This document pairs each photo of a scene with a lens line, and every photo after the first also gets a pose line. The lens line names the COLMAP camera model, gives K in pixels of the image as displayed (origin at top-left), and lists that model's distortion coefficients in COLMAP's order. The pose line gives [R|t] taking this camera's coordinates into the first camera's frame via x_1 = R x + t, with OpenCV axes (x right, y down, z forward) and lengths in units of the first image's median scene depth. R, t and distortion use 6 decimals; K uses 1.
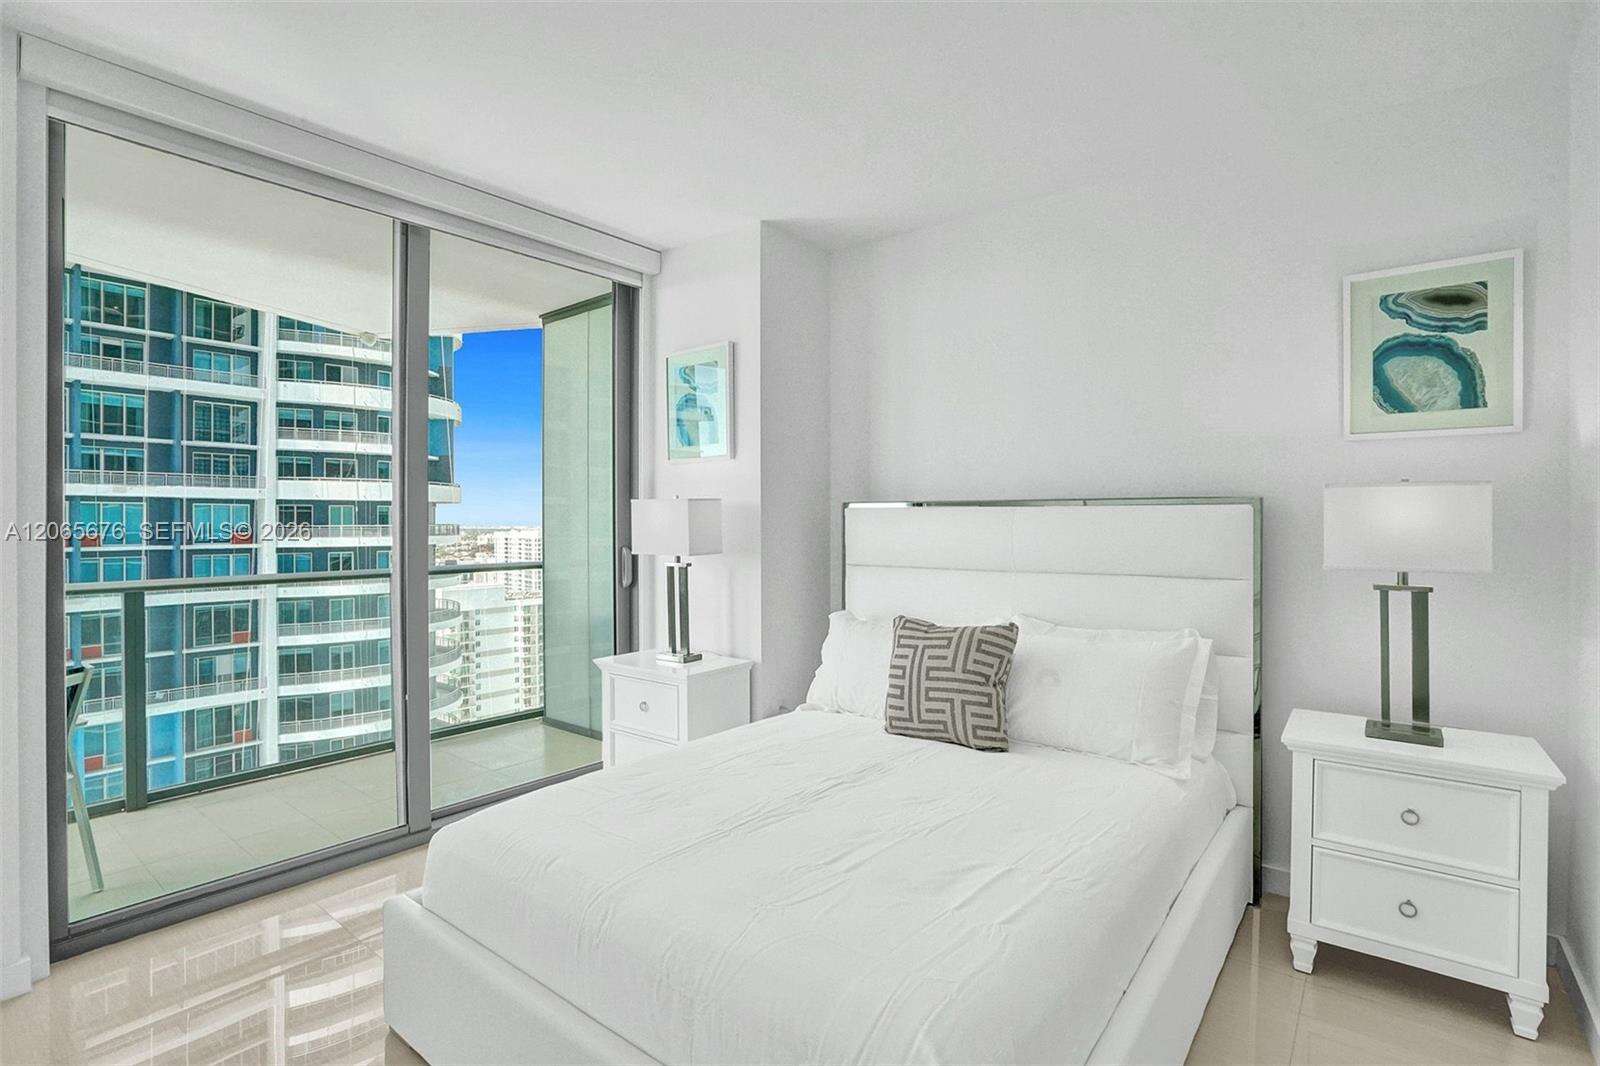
lens RADIAL K [[768.0, 0, 798.3], [0, 768.0, 527.4], [0, 0, 1]] dist [-0.057715, 0.027684]
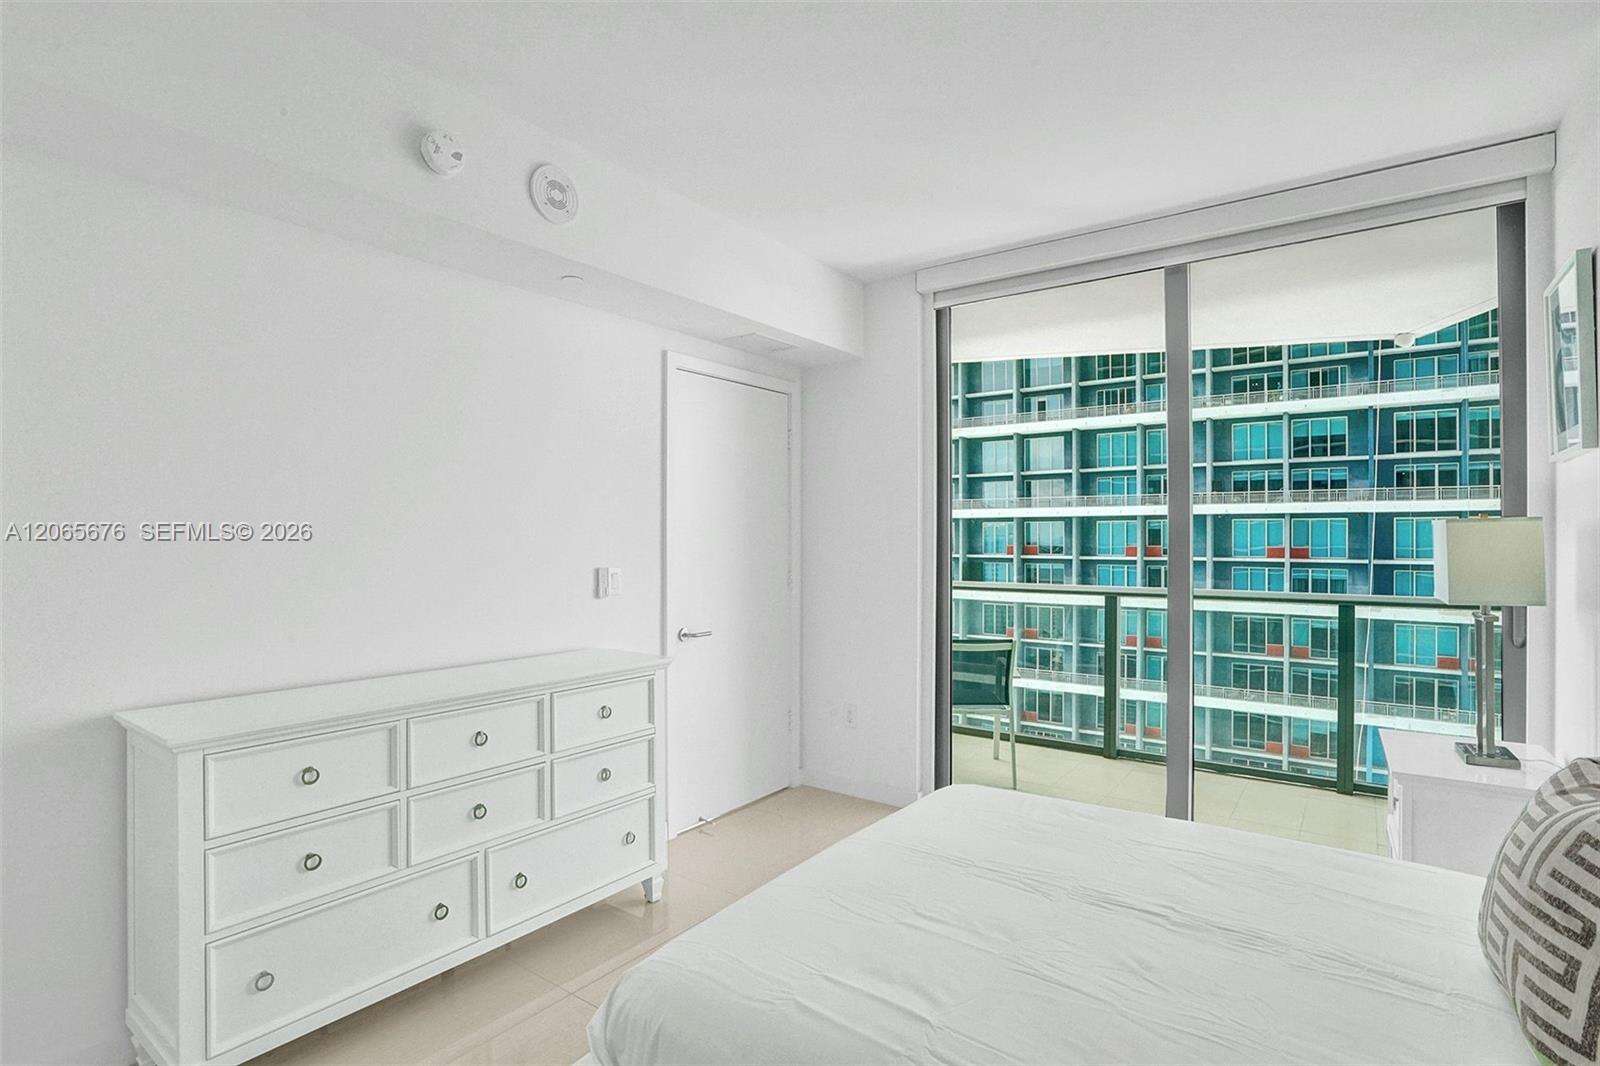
lens RADIAL K [[799.0, 0, 820.1], [0, 799.0, 528.3], [0, 0, 1]] dist [-0.032382, 0.013001]
pose [[0.057049, -0.005976, -0.998354, 0.596699], [-0.010736, 0.999921, -0.006599, -0.021226], [0.998314, 0.011095, 0.056980, 0.468674]]
